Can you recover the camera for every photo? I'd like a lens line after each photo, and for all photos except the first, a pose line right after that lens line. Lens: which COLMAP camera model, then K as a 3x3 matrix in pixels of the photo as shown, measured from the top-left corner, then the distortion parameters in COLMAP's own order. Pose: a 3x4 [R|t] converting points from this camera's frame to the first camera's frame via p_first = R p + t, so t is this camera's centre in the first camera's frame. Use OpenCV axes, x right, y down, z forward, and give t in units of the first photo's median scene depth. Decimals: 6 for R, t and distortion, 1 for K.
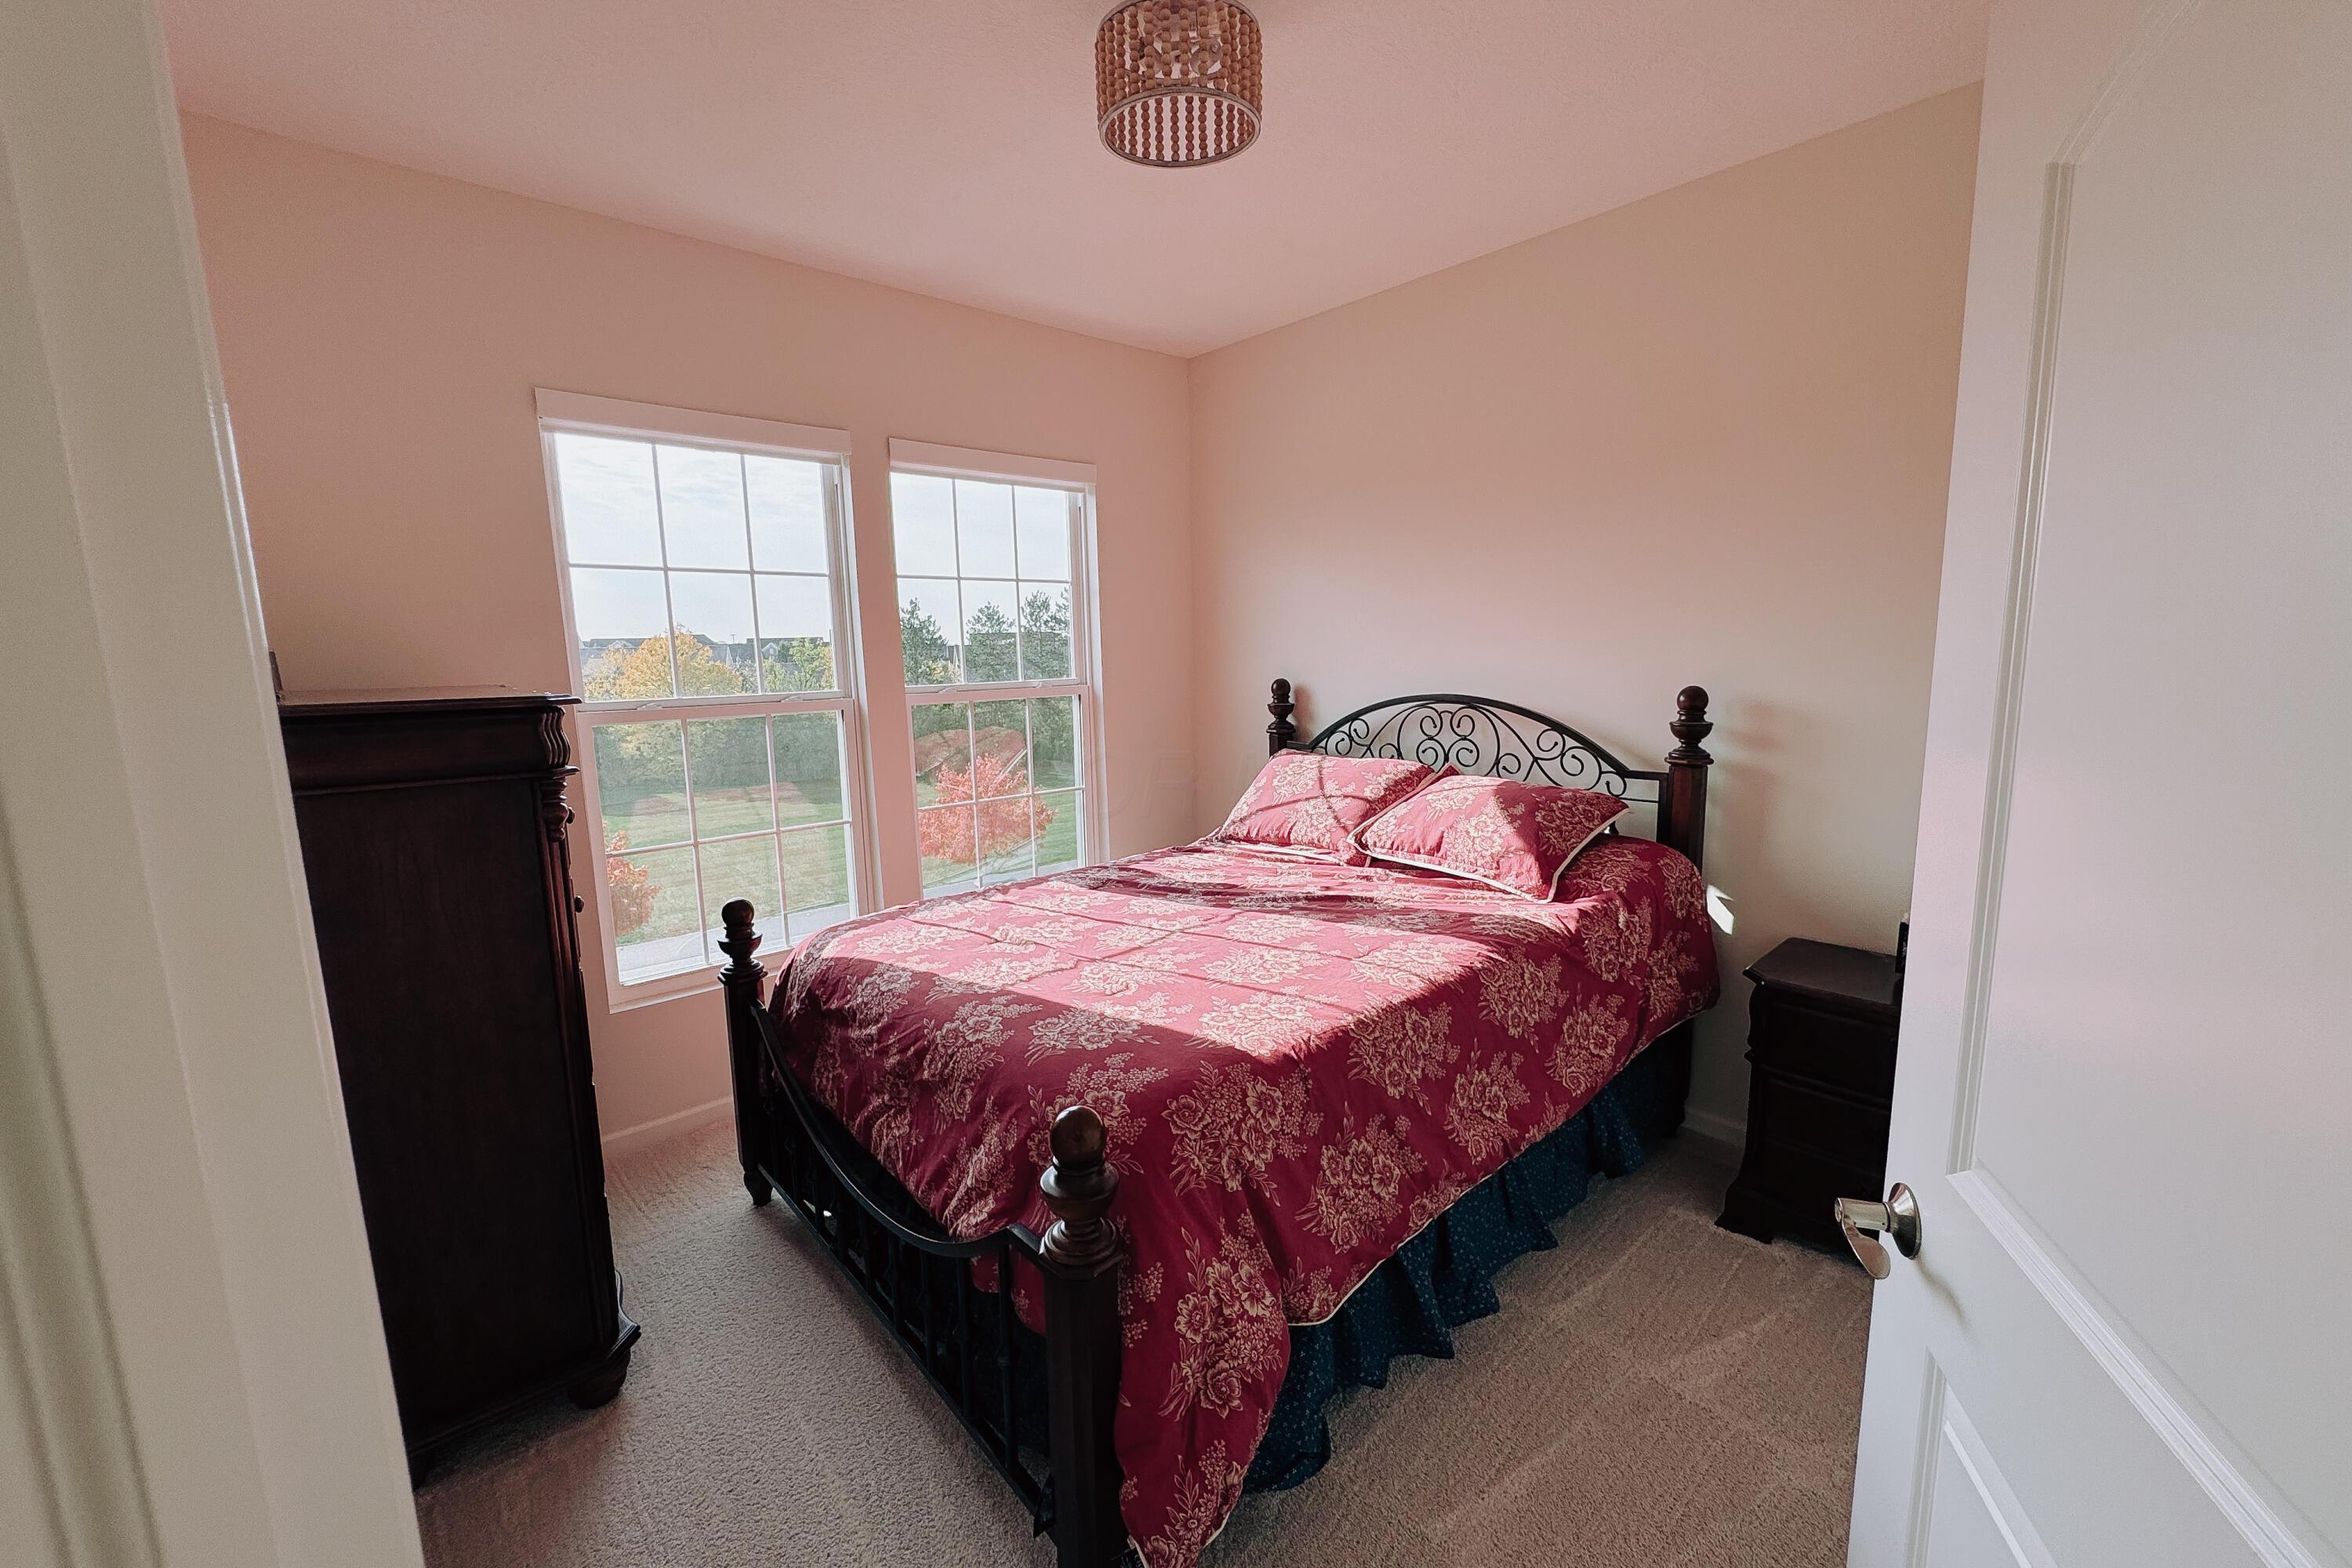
lens RADIAL K [[944.0, 0, 1179.2], [0, 944.0, 786.0], [0, 0, 1]] dist [-0.004206, 0.000263]
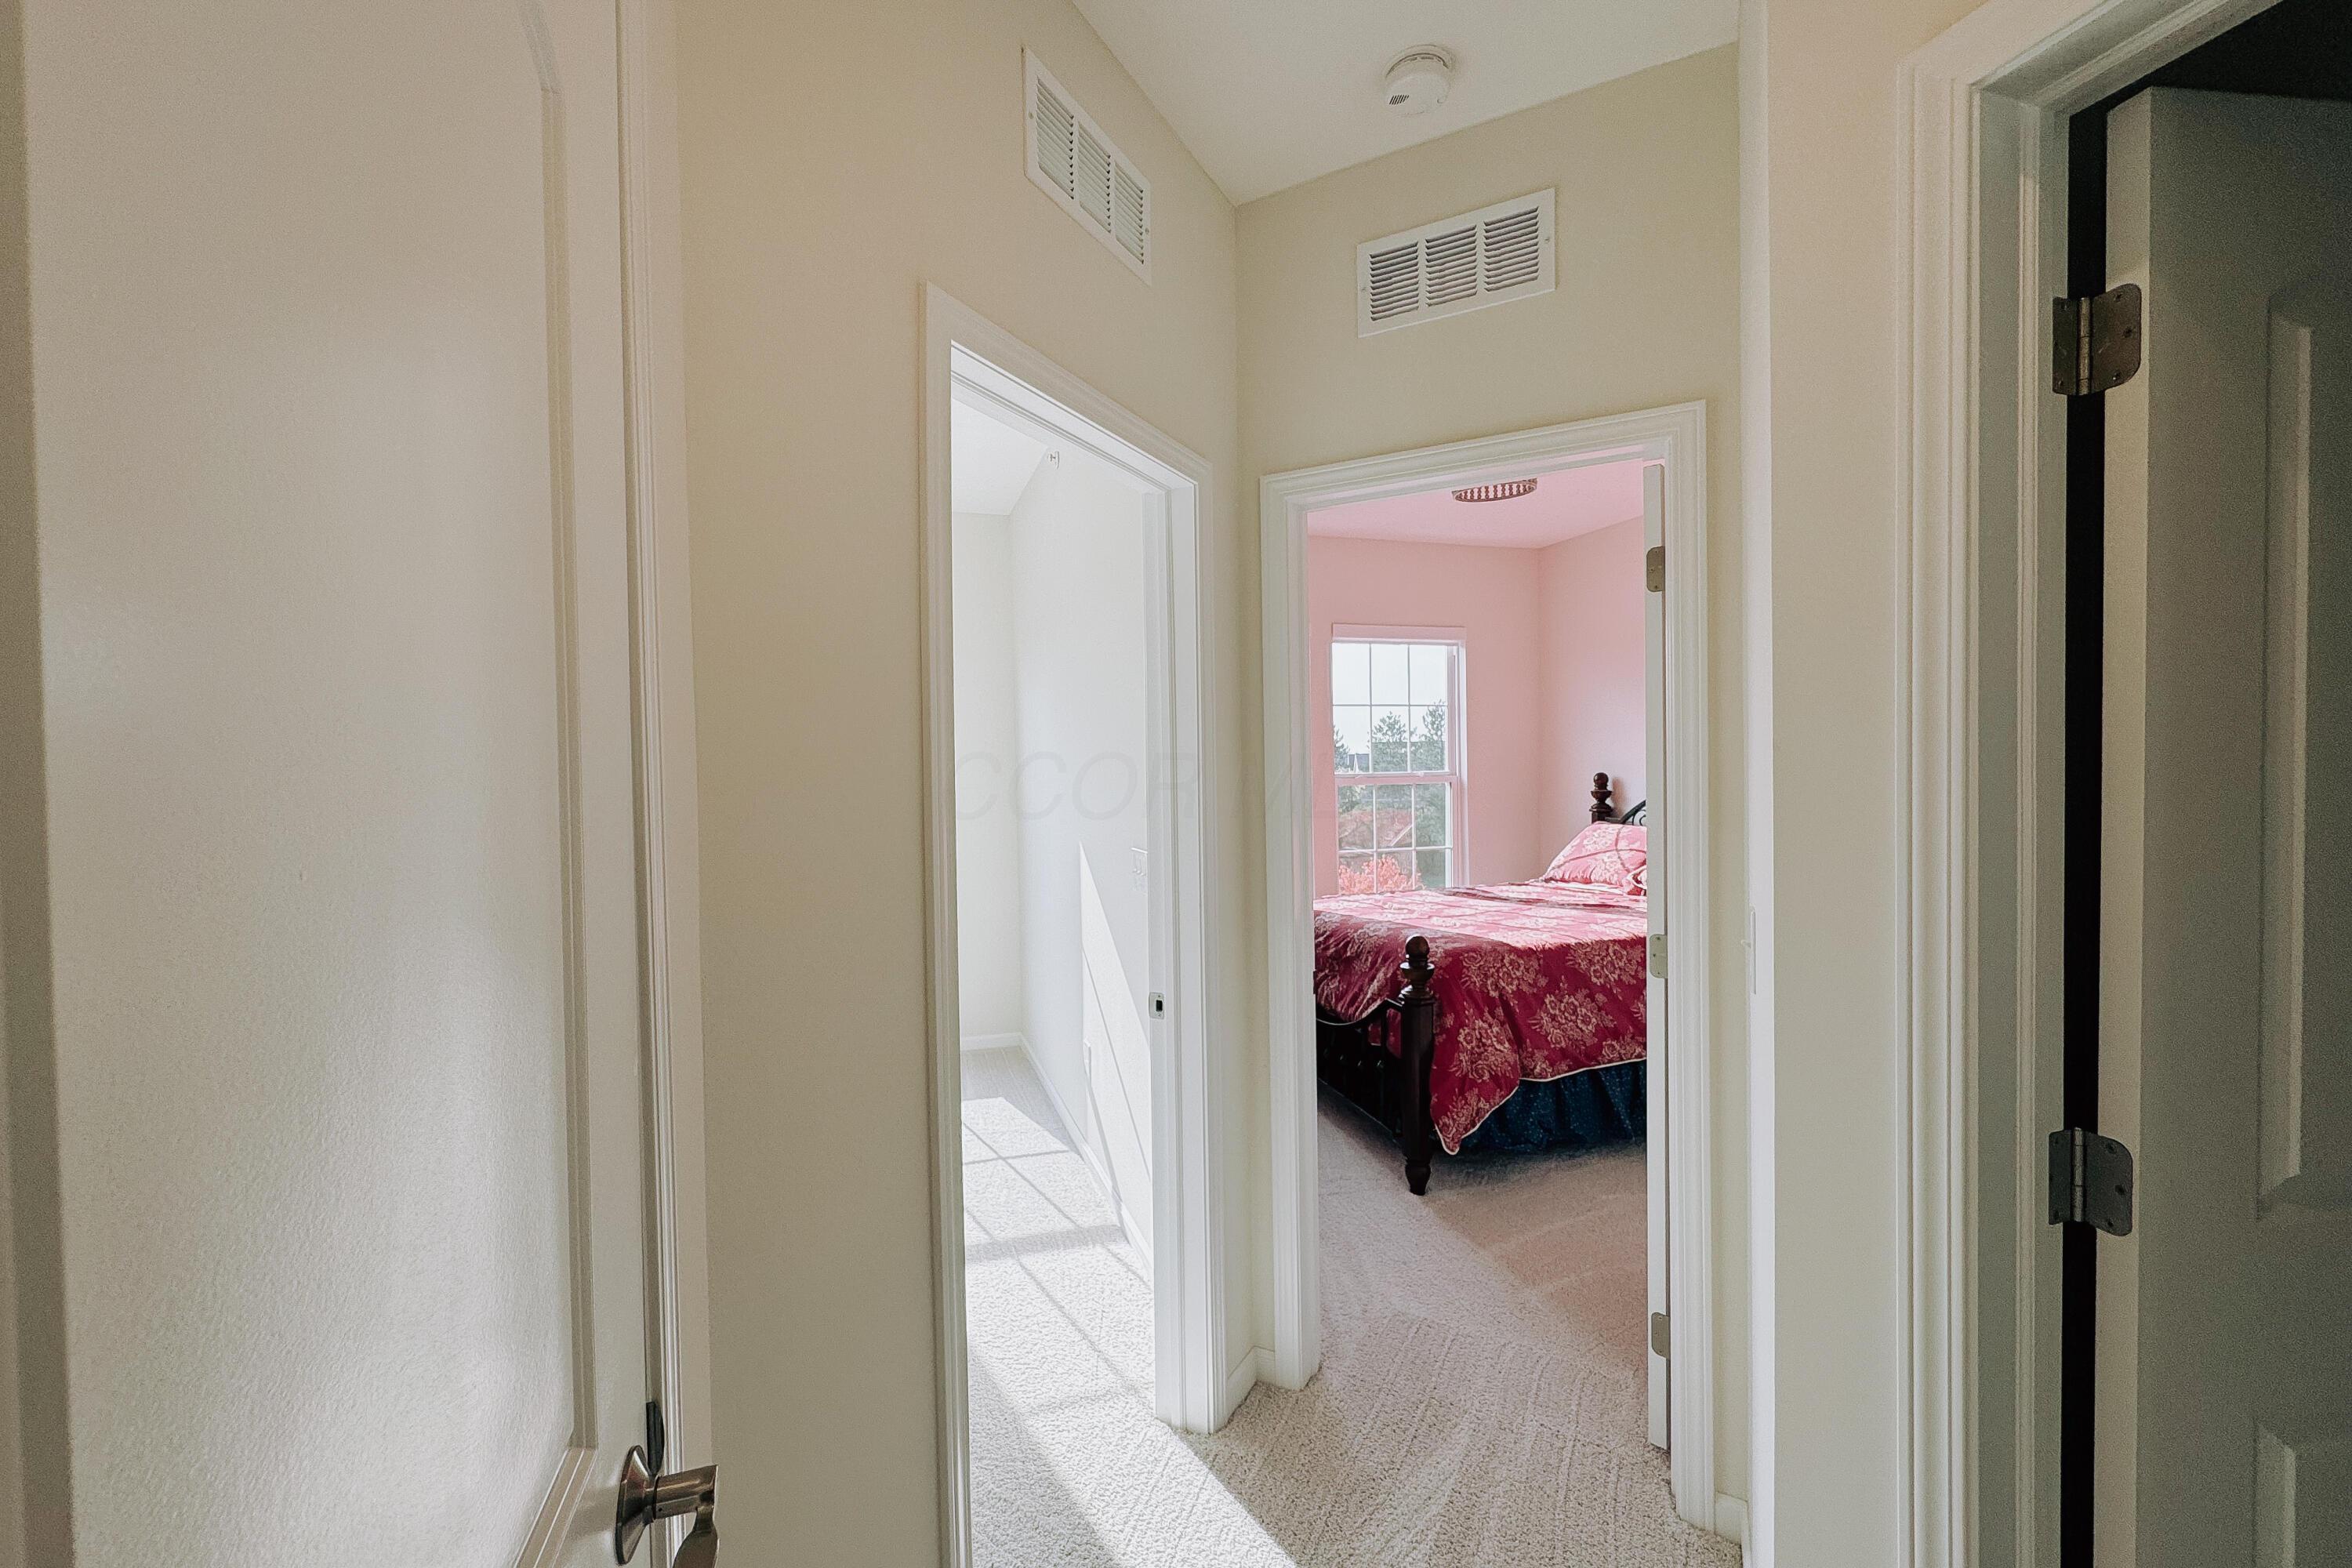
lens RADIAL K [[944.0, 0, 1179.2], [0, 944.0, 786.0], [0, 0, 1]] dist [-0.004206, 0.000263]
pose [[0.914866, 0.018267, -0.403344, 0.216495], [-0.064060, 0.992889, -0.100334, 0.180412], [0.398643, 0.117631, 0.909531, -1.065486]]
